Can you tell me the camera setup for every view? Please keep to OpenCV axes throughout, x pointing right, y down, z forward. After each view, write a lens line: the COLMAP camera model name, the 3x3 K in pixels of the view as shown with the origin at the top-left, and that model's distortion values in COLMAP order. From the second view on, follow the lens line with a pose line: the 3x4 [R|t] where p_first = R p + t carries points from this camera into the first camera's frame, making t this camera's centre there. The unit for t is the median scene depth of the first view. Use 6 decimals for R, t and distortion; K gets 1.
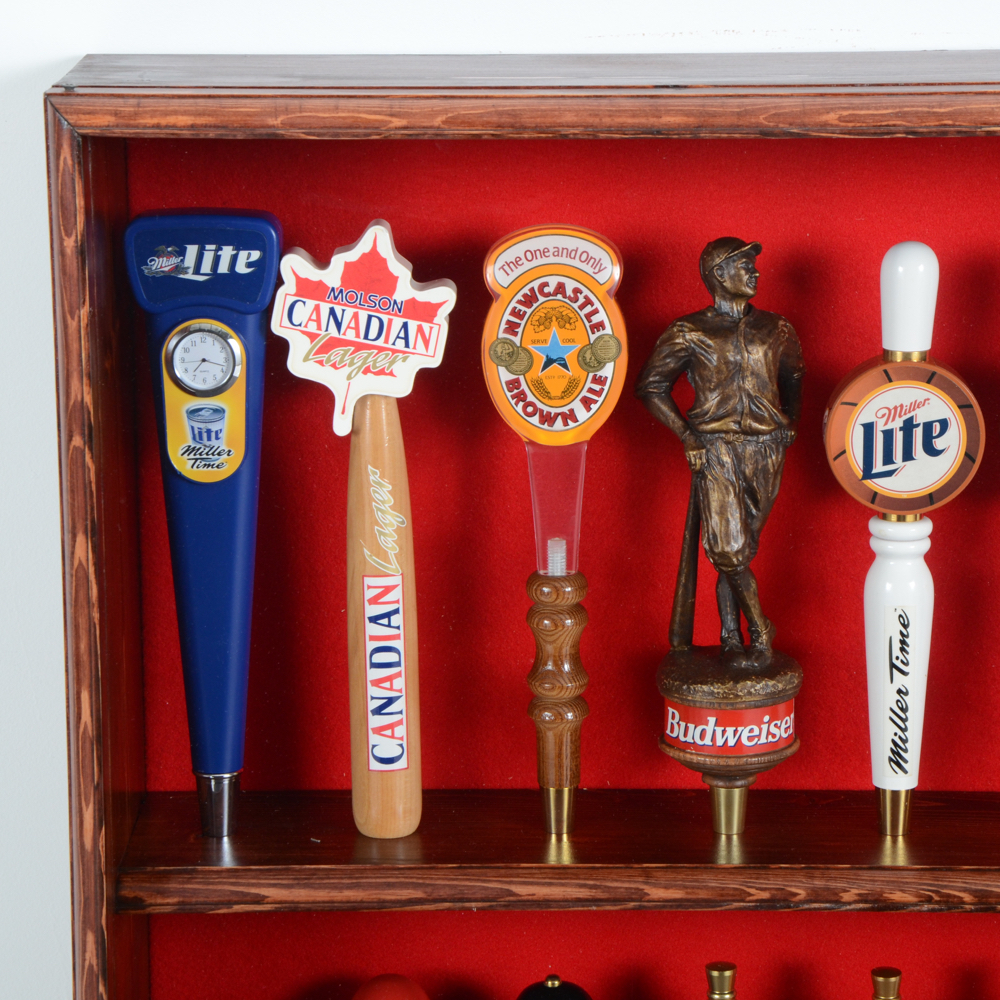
lens RADIAL K [[3317.4, 0, 514.1], [0, 3317.4, 530.4], [0, 0, 1]] dist [0.361233, 1.177573]
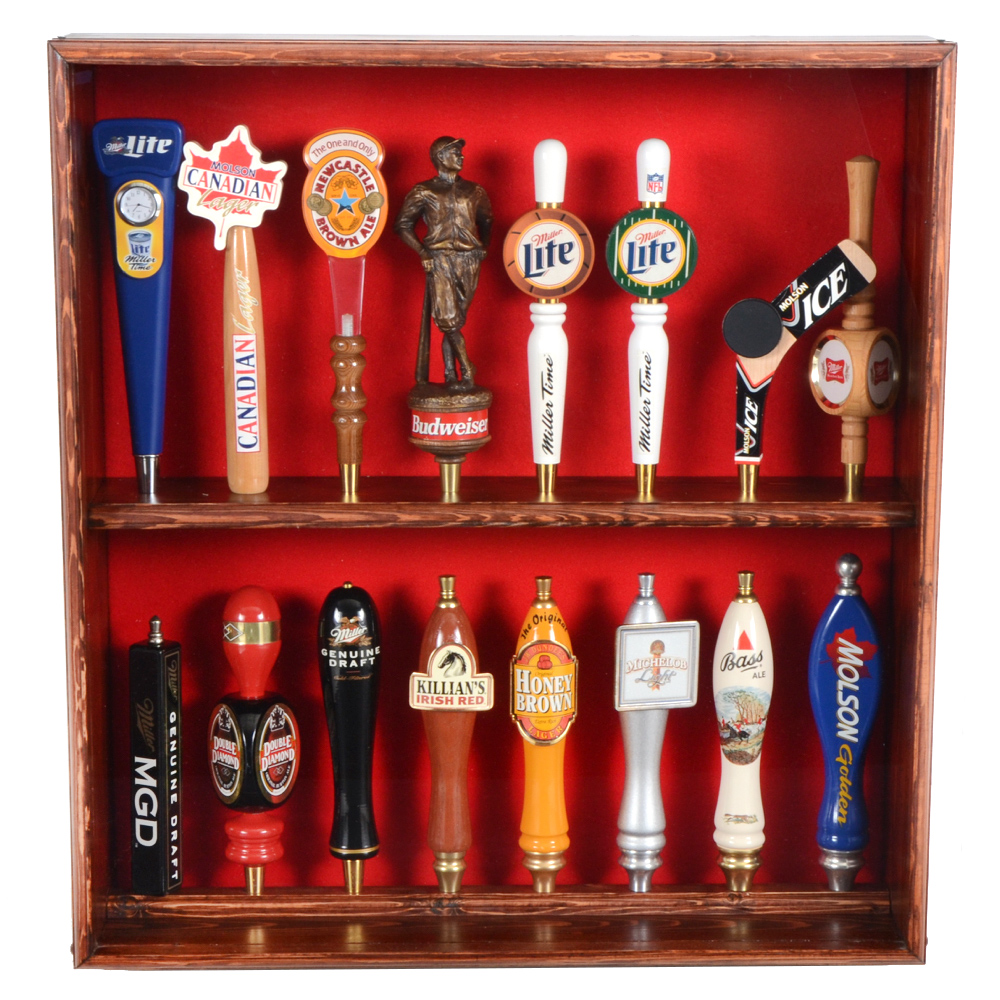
lens RADIAL K [[2676.6, 0, 513.7], [0, 2676.6, 536.4], [0, 0, 1]] dist [0.068809, 0.397554]
pose [[0.999250, -0.000378, 0.038721, 0.045482], [0.001547, 0.999544, -0.030166, 0.159944], [-0.038692, 0.030203, 0.998795, -0.376170]]
